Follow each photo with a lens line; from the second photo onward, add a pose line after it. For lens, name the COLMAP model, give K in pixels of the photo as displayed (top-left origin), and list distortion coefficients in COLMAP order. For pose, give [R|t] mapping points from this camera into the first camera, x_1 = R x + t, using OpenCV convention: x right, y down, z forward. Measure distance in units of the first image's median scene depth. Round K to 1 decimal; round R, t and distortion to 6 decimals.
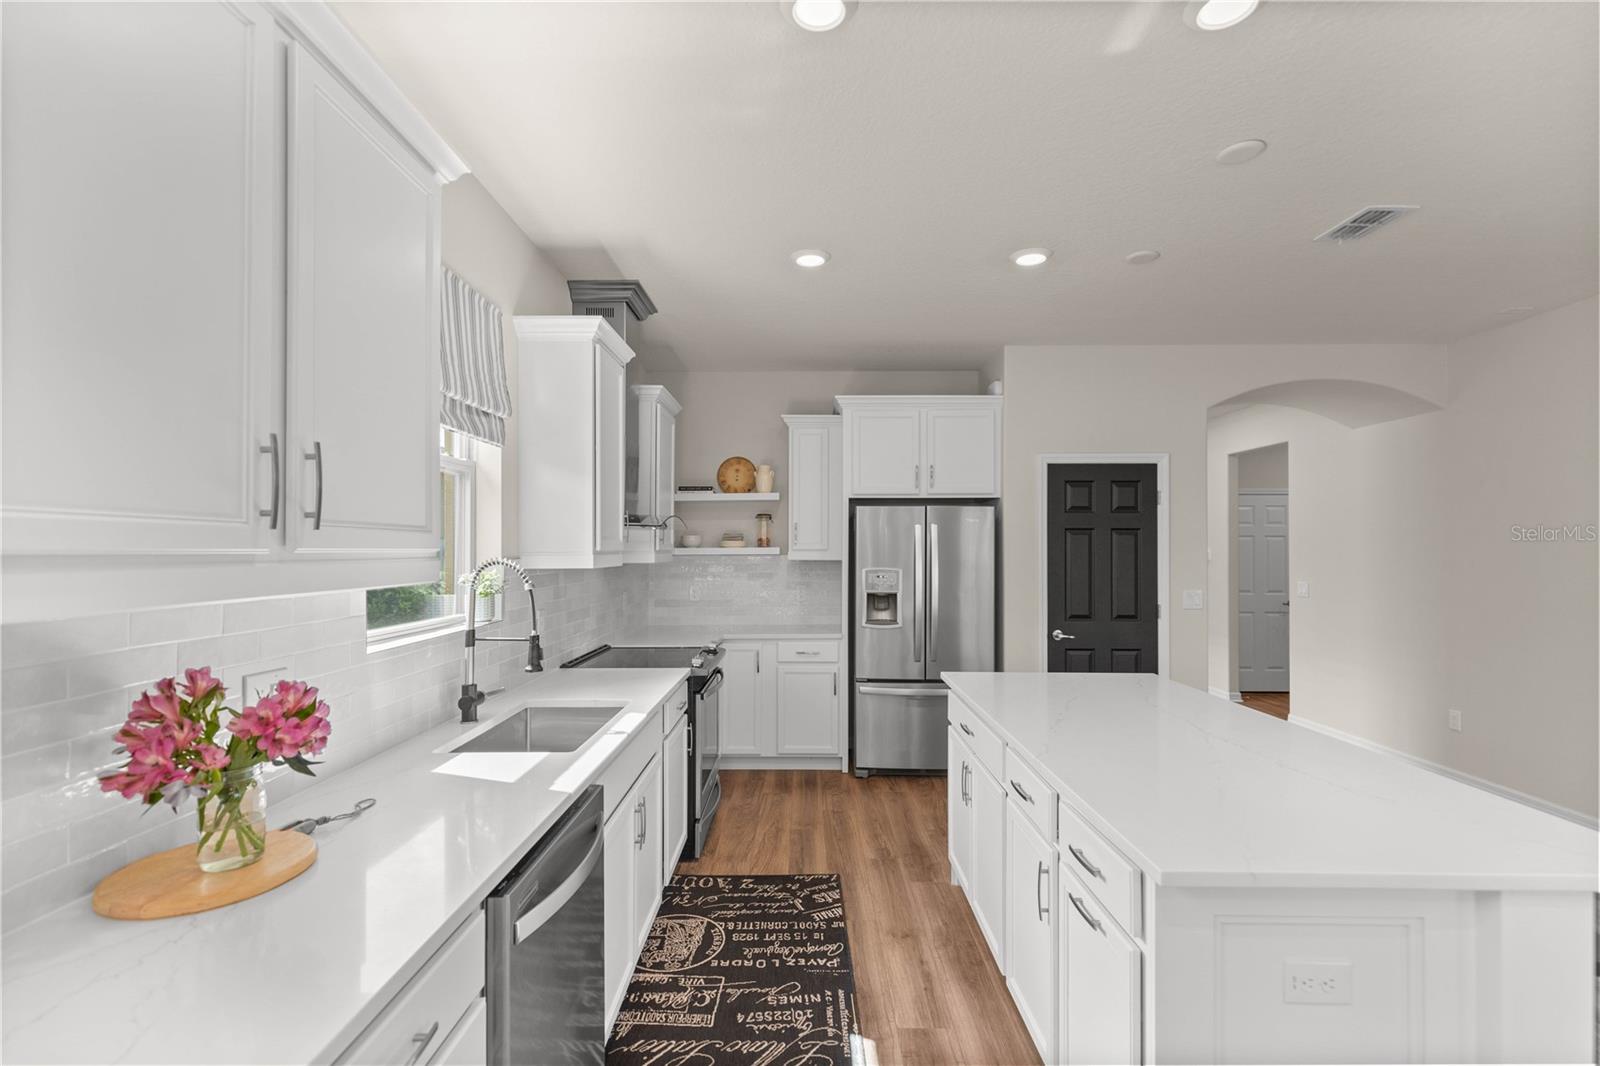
lens RADIAL K [[721.0, 0, 806.7], [0, 721.0, 542.5], [0, 0, 1]] dist [0.008888, -0.002958]
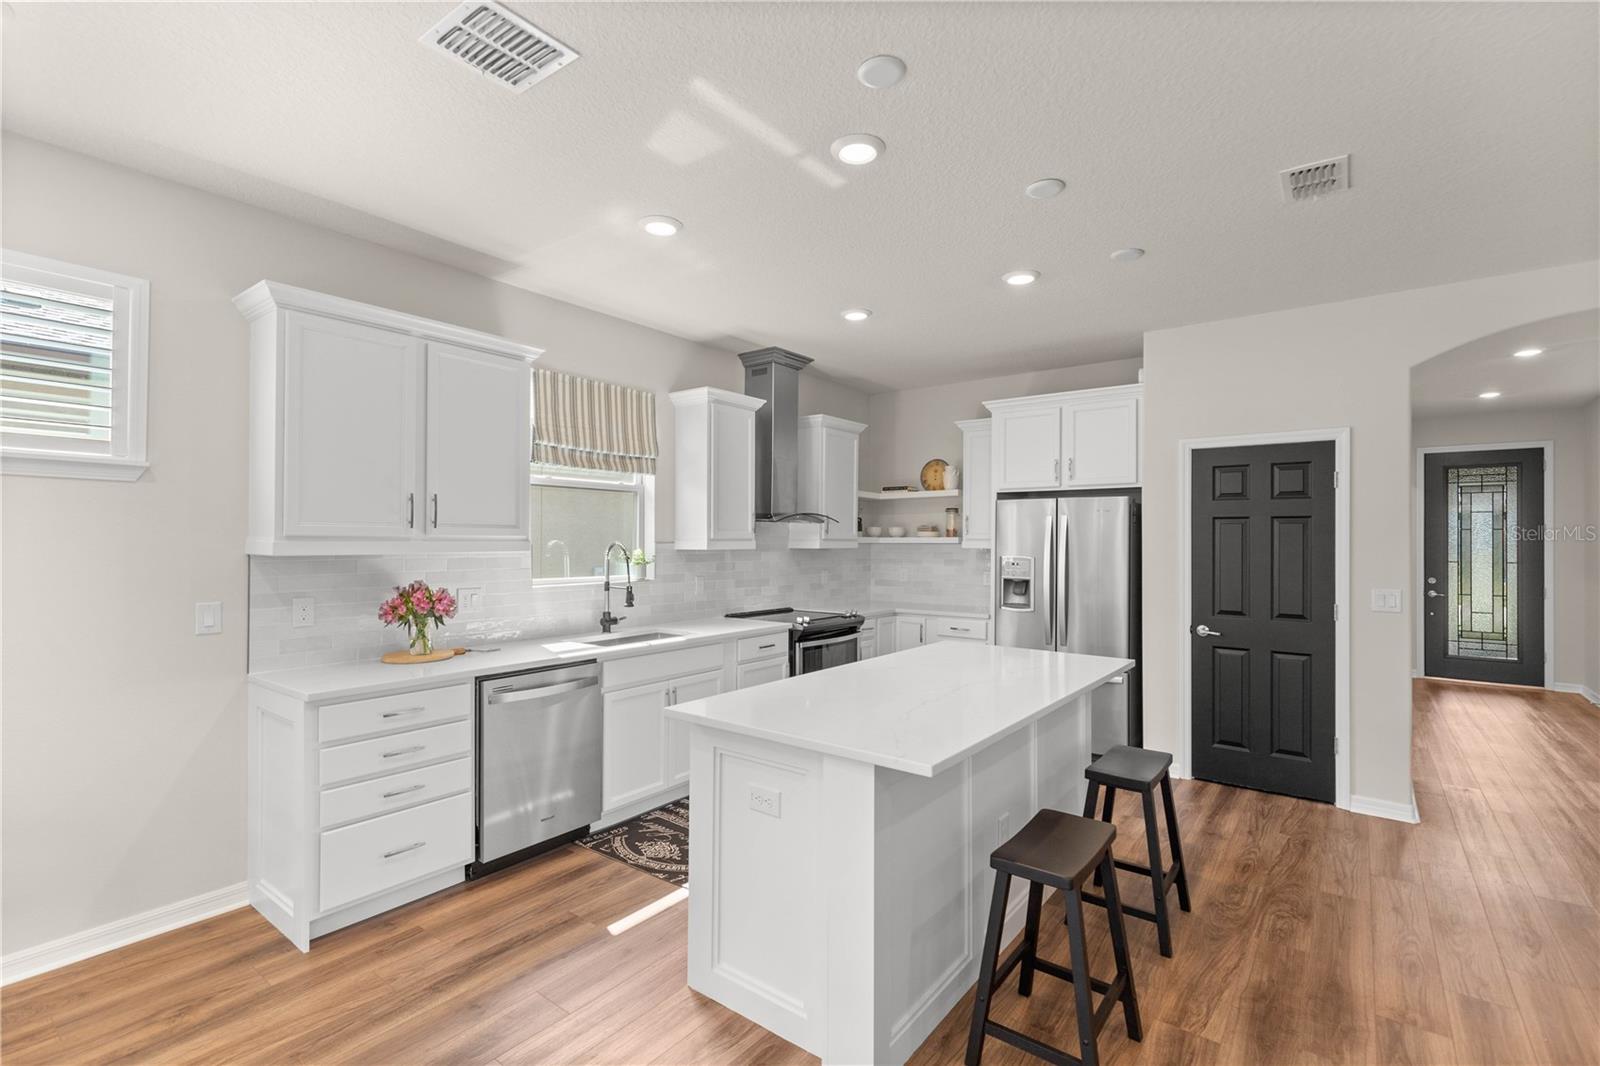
lens RADIAL K [[721.0, 0, 802.0], [0, 721.0, 532.8], [0, 0, 1]] dist [0.008888, -0.002958]
pose [[0.797656, -0.001740, -0.603110, 0.504936], [0.001125, 0.999998, -0.001397, 0.001339], [0.603112, 0.000436, 0.797657, -0.068442]]
